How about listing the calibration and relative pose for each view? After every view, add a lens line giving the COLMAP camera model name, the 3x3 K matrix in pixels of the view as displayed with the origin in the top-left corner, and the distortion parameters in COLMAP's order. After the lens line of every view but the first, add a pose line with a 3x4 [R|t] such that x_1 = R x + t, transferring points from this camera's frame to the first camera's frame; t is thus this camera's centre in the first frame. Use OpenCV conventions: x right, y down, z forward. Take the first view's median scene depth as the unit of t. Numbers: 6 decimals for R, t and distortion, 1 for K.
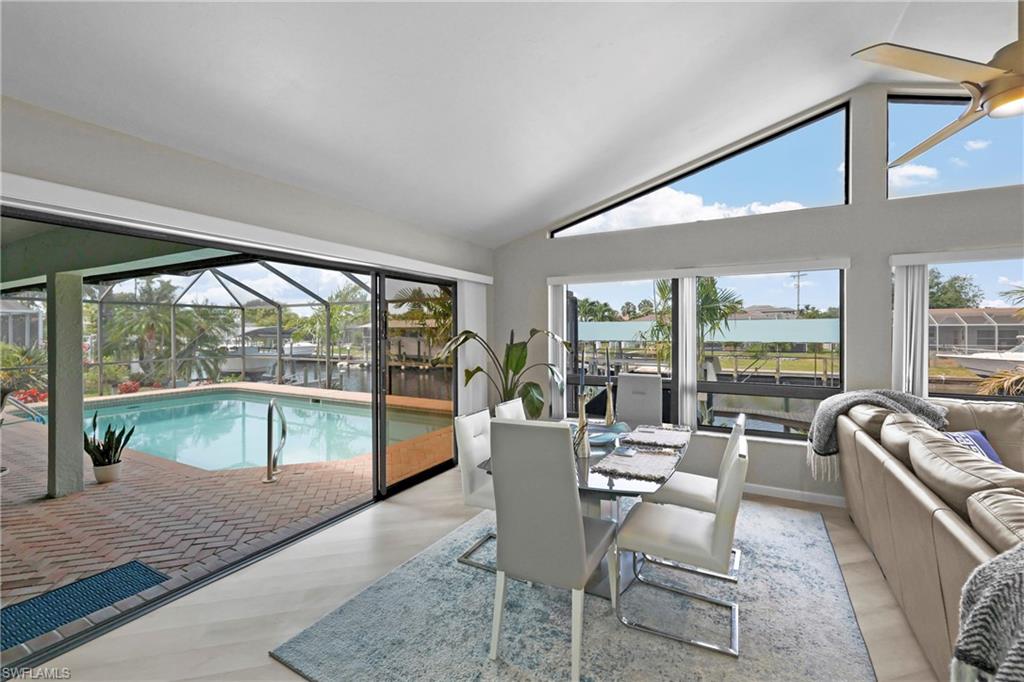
lens RADIAL K [[428.5, 0, 516.1], [0, 428.5, 329.4], [0, 0, 1]] dist [-0.001405, 0.000554]
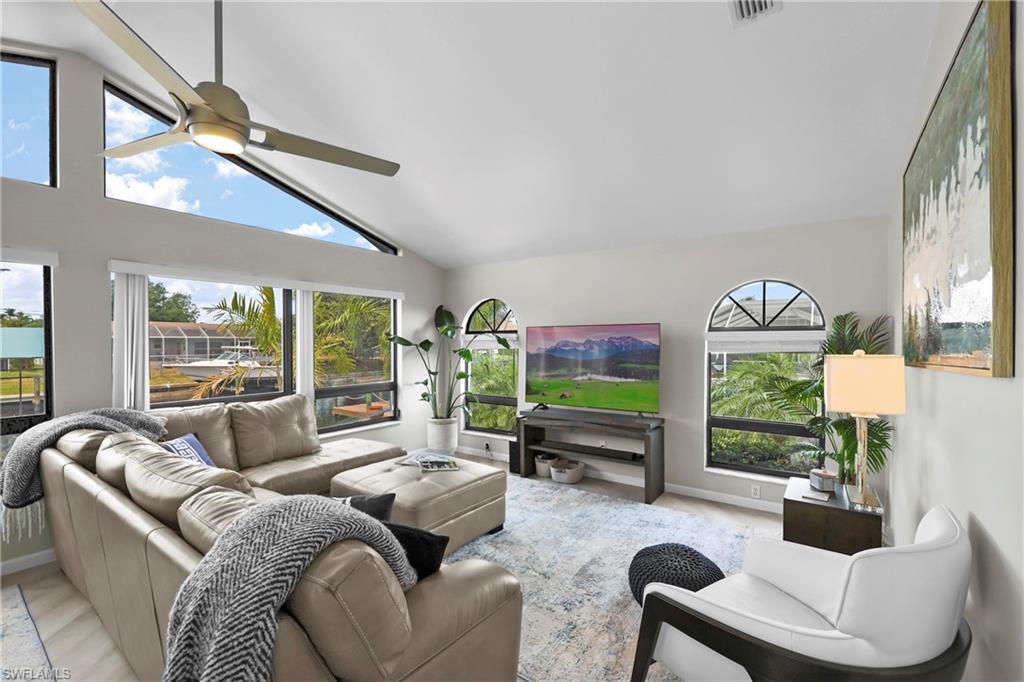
lens RADIAL K [[428.5, 0, 514.1], [0, 428.5, 347.3], [0, 0, 1]] dist [-0.001405, 0.000554]
pose [[0.109414, -0.012680, 0.993915, 0.060681], [-0.001845, 0.999914, 0.012960, -0.000653], [-0.993995, -0.003251, 0.109381, 0.044213]]
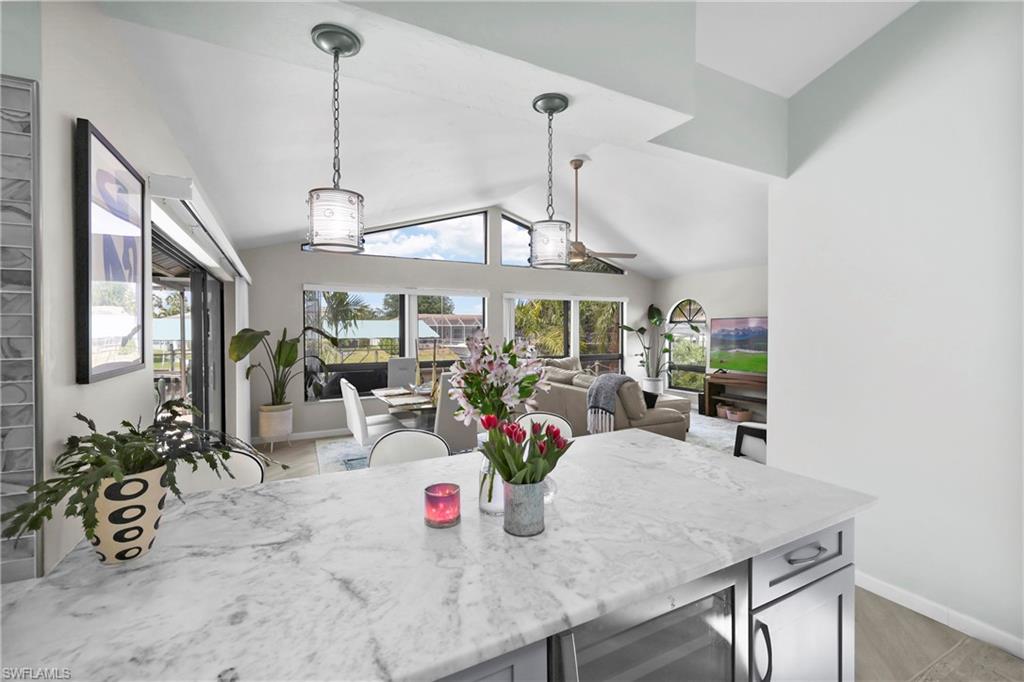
lens RADIAL K [[428.5, 0, 514.0], [0, 428.5, 336.1], [0, 0, 1]] dist [-0.001405, 0.000554]
pose [[0.548872, -0.014081, 0.835788, -0.835627], [-0.001429, 0.999841, 0.017784, 0.001190], [-0.835905, -0.010955, 0.548765, -0.186735]]
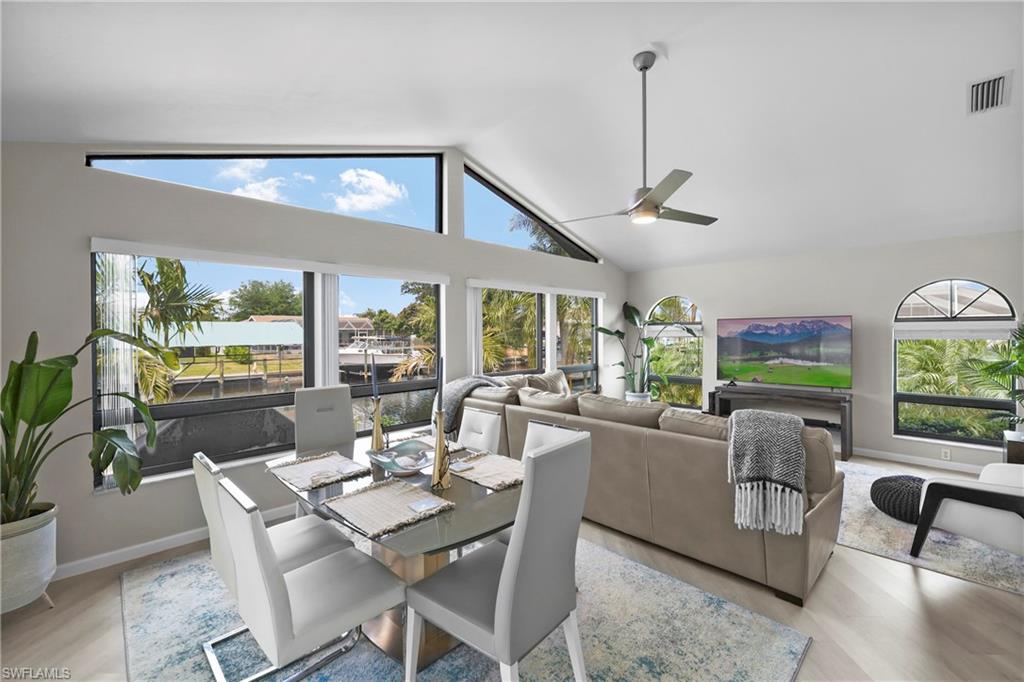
lens RADIAL K [[428.5, 0, 510.8], [0, 428.5, 335.8], [0, 0, 1]] dist [-0.001405, 0.000554]
pose [[0.280479, -0.009143, 0.959817, -0.423904], [0.001599, 0.999958, 0.009058, 0.000838], [-0.959859, -0.001006, 0.280482, 0.463963]]
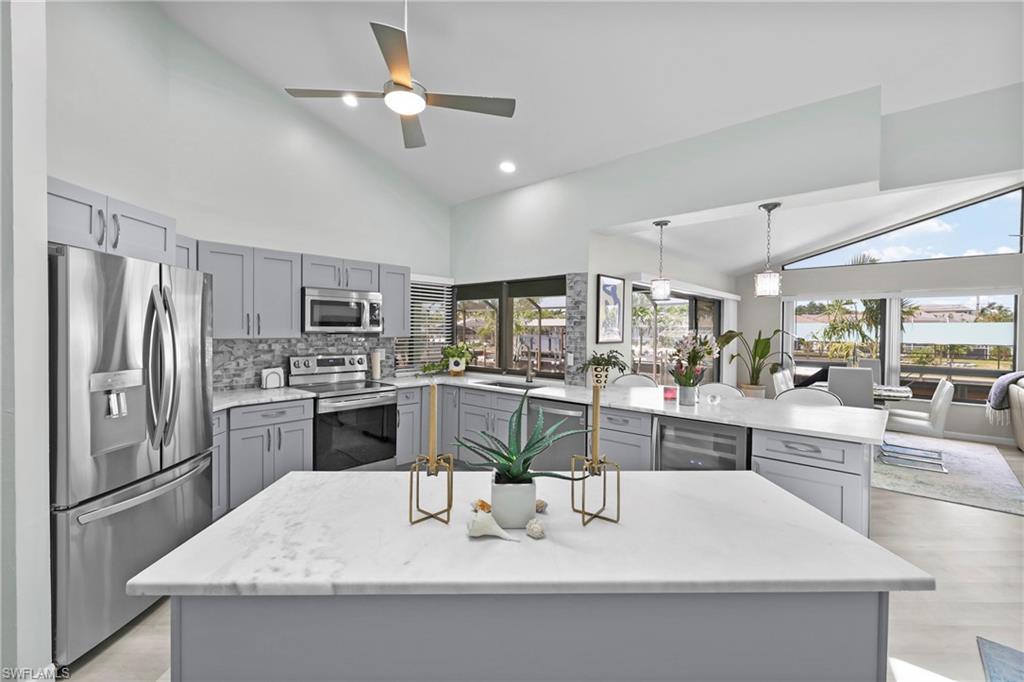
lens RADIAL K [[428.5, 0, 516.2], [0, 428.5, 334.1], [0, 0, 1]] dist [-0.001405, 0.000554]
pose [[0.971220, 0.012603, -0.237850, -0.676176], [-0.009294, 0.999844, 0.015027, -0.001883], [0.238002, -0.012384, 0.971186, -1.009617]]
